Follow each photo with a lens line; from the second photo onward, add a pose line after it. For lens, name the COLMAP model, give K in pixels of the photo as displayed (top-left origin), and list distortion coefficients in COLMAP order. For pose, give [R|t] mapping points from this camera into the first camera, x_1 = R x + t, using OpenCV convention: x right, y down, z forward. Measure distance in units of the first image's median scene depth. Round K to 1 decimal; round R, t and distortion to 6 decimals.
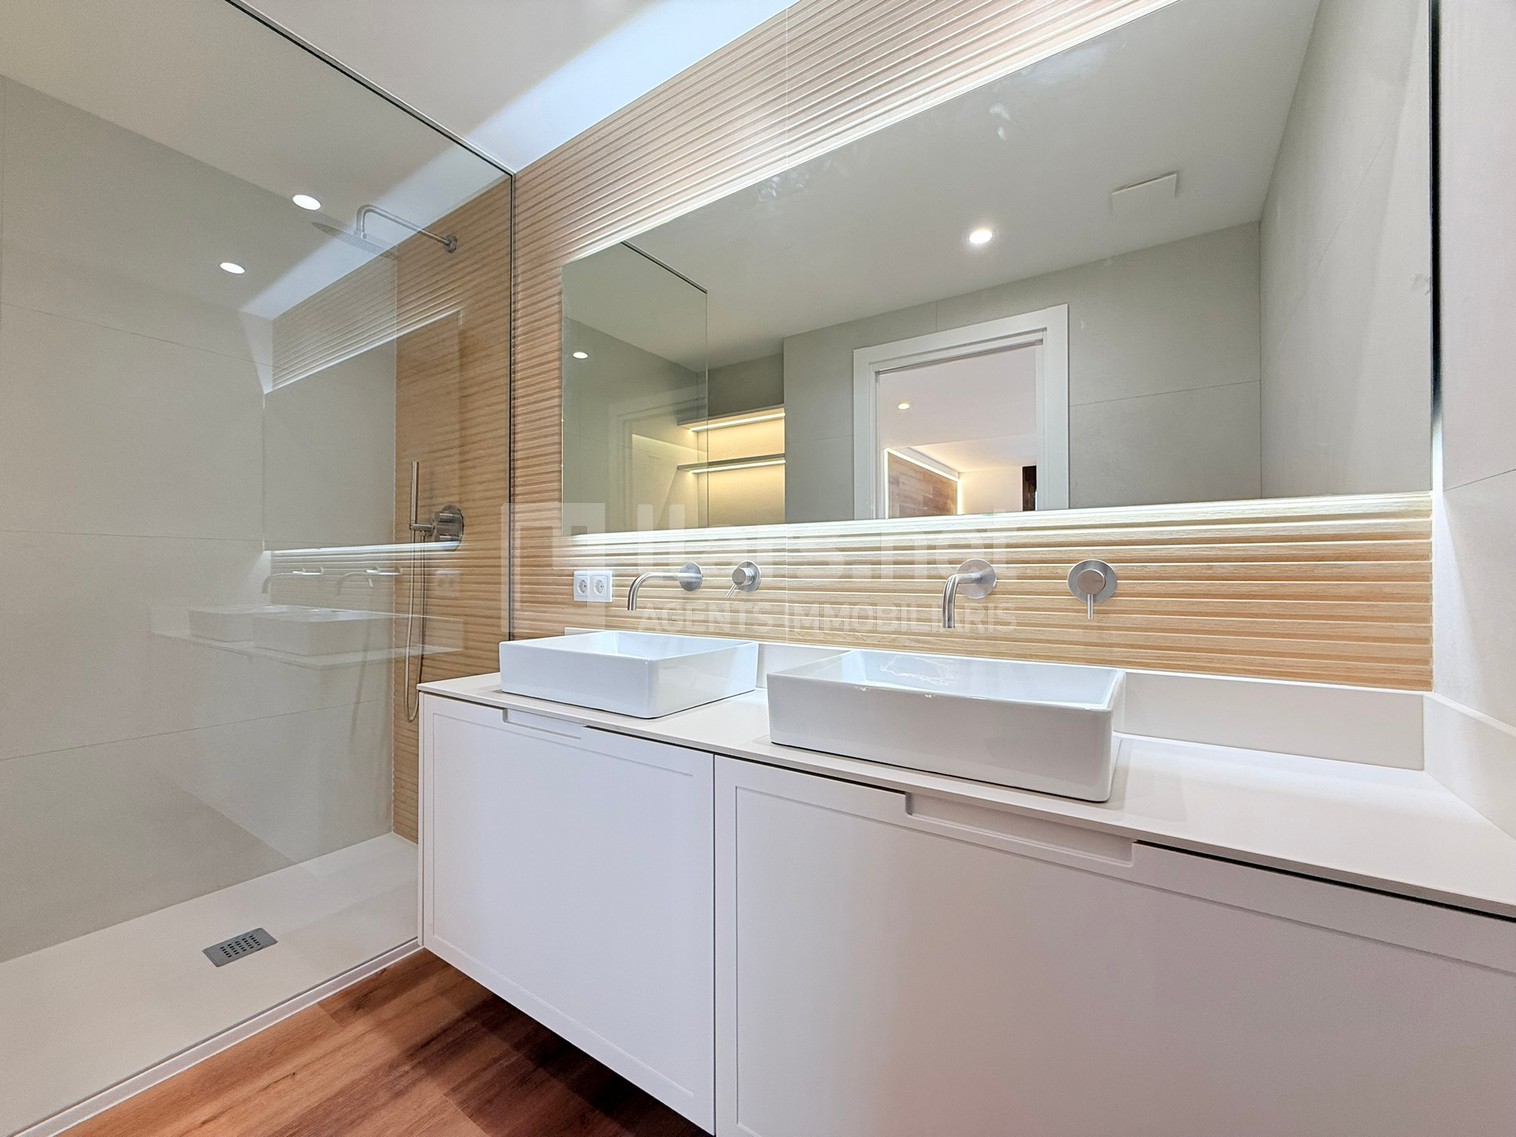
lens RADIAL K [[622.9, 0, 746.7], [0, 622.9, 570.2], [0, 0, 1]] dist [-0.003153, -0.000121]
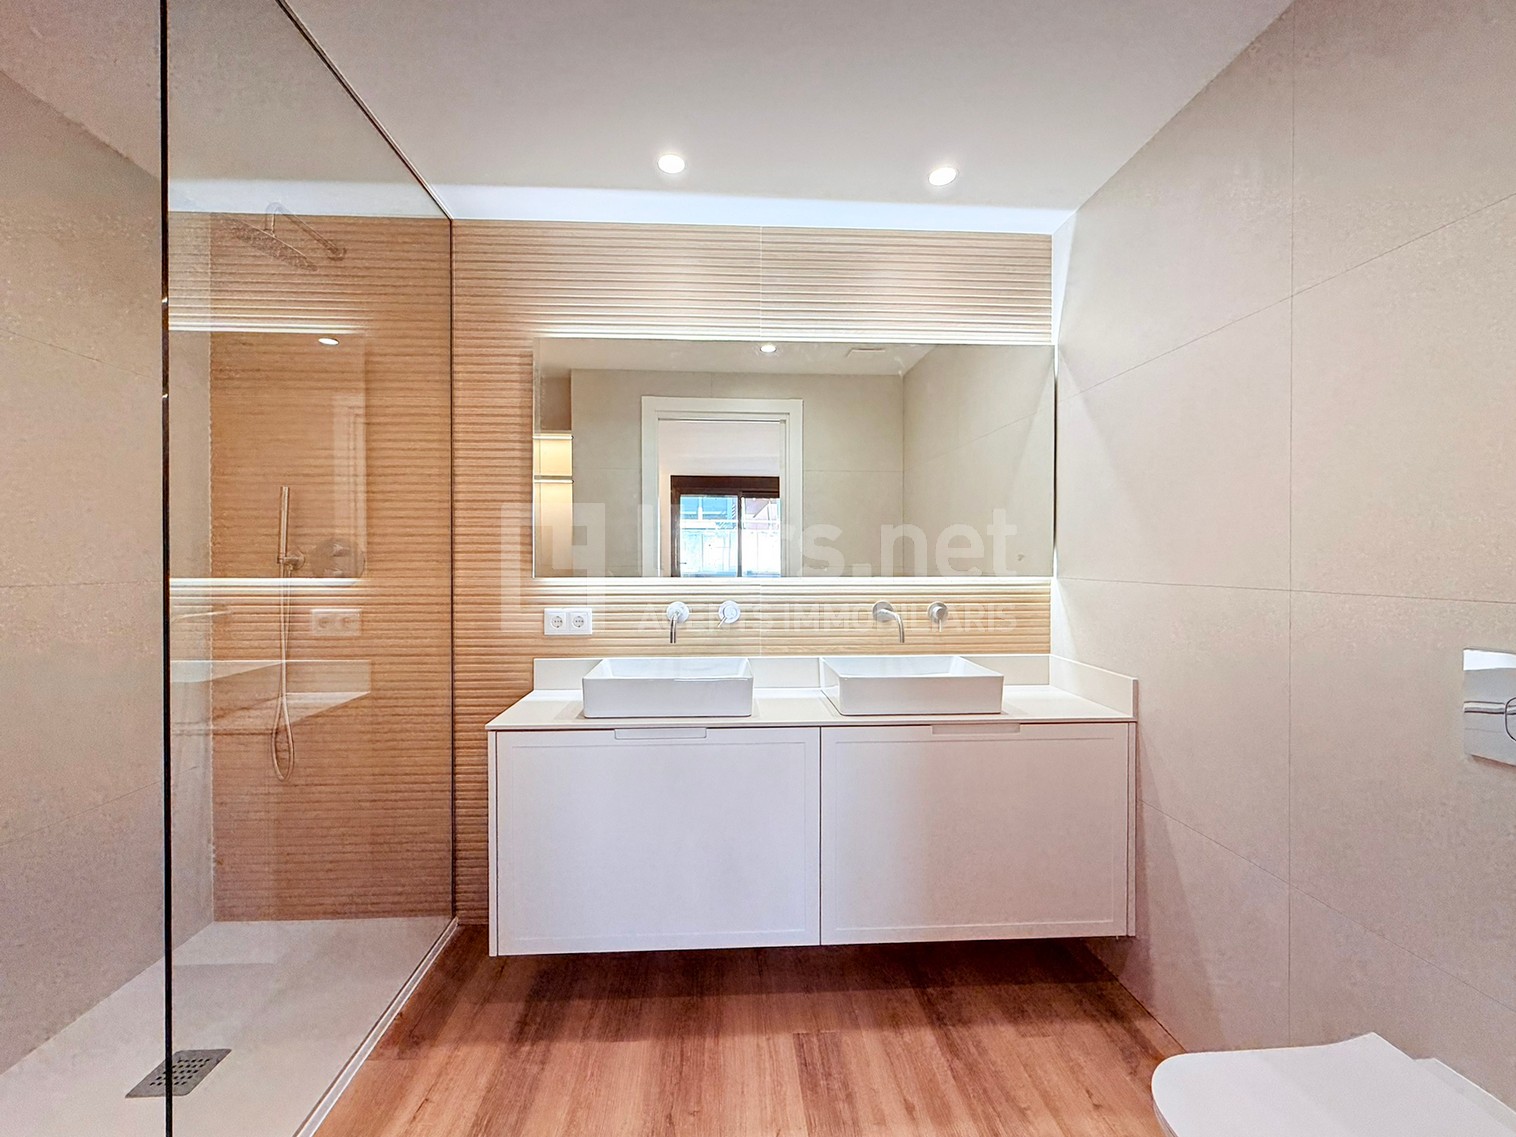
lens RADIAL K [[622.9, 0, 771.8], [0, 622.9, 562.4], [0, 0, 1]] dist [-0.003153, -0.000121]
pose [[0.784687, -0.005570, 0.619867, -0.628757], [-0.004022, 0.999893, 0.014076, -0.096428], [-0.619879, -0.013538, 0.784581, -0.139777]]
